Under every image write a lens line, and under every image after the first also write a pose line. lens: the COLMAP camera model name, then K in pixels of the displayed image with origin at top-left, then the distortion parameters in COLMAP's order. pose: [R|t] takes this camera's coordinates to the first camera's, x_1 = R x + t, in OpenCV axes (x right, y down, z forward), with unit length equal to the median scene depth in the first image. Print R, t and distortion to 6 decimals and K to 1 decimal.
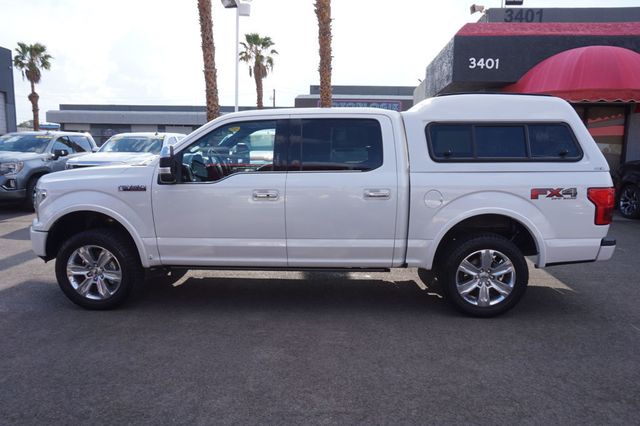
lens RADIAL K [[430.5, 0, 320.0], [0, 430.5, 213.0], [0, 0, 1]] dist [-0.005027, 0.004343]
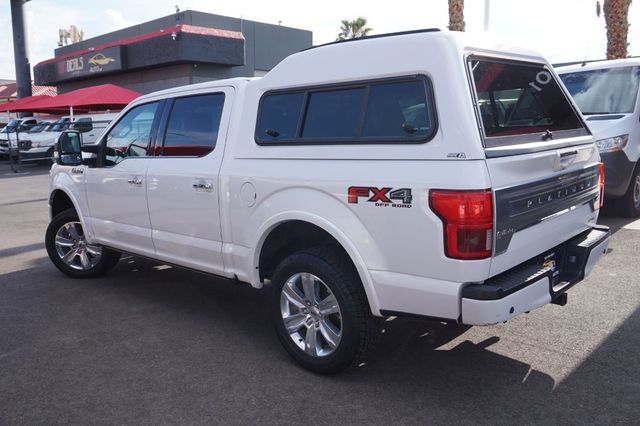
lens RADIAL K [[545.9, 0, 320.0], [0, 545.9, 213.0], [0, 0, 1]] dist [-0.005539, -0.004054]
pose [[0.752254, 0.078799, -0.654144, 0.978775], [-0.070146, 0.996758, 0.039403, -0.045517], [0.655129, 0.016244, 0.755343, 0.364716]]
